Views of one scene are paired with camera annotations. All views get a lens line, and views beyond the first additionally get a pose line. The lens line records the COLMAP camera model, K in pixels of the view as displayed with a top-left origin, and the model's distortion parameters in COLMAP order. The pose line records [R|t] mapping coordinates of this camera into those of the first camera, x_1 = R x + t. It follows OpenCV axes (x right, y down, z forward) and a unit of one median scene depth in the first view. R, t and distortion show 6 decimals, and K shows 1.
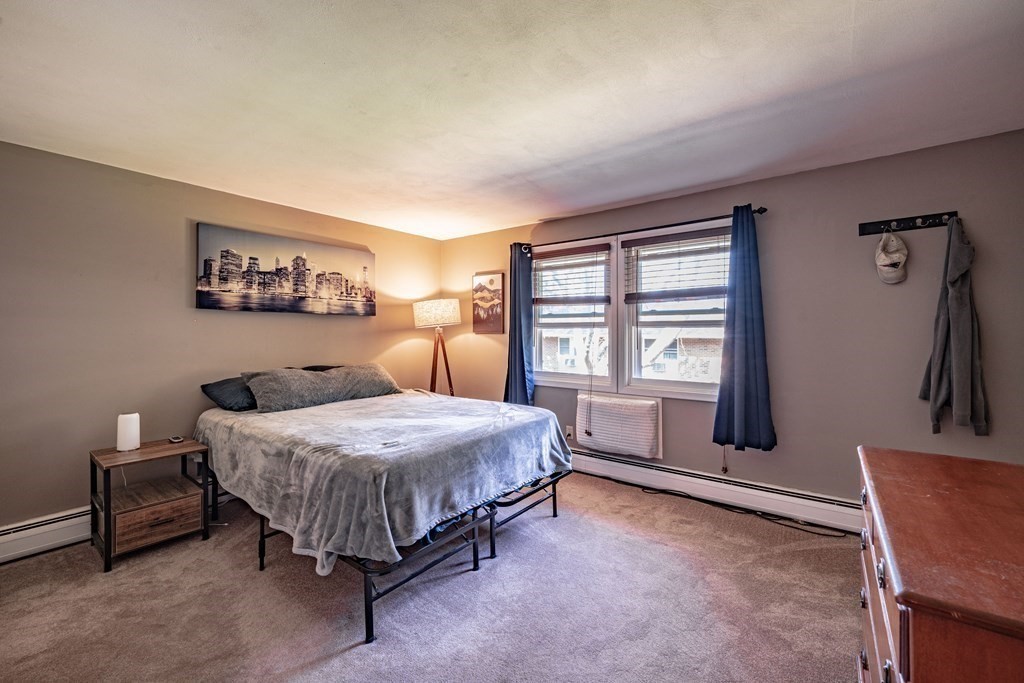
lens RADIAL K [[415.7, 0, 512.7], [0, 415.7, 338.7], [0, 0, 1]] dist [0.000815, 0.000118]
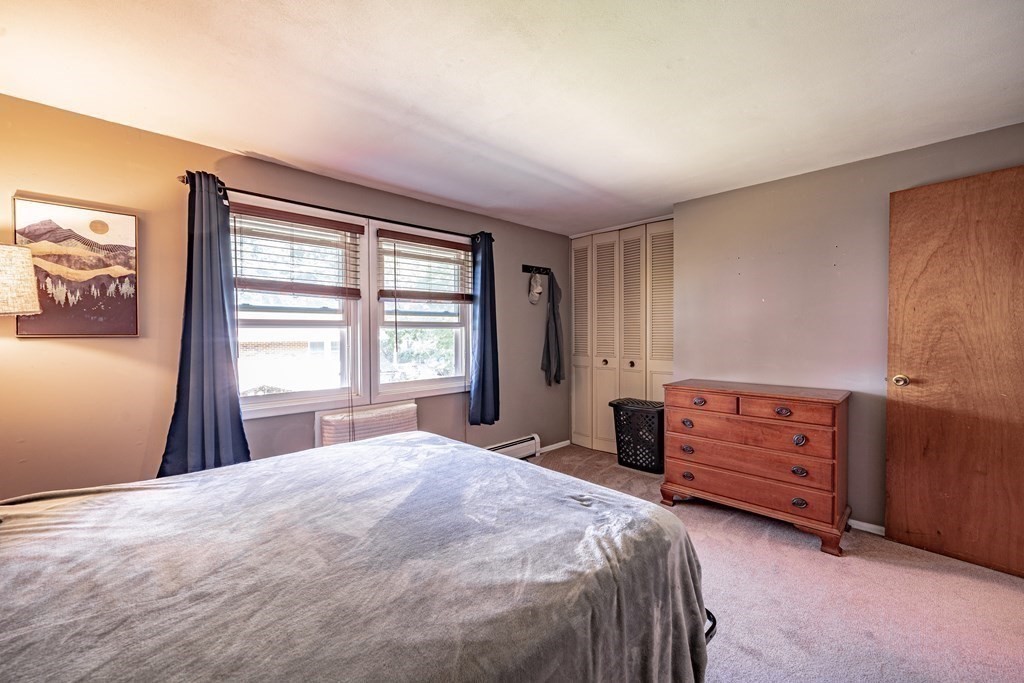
lens RADIAL K [[415.7, 0, 512.7], [0, 415.7, 338.7], [0, 0, 1]] dist [0.000815, 0.000118]
pose [[0.146513, -0.016660, 0.989068, -0.525571], [0.021014, 0.999685, 0.013725, -0.009906], [-0.988986, 0.018774, 0.146817, 0.566020]]
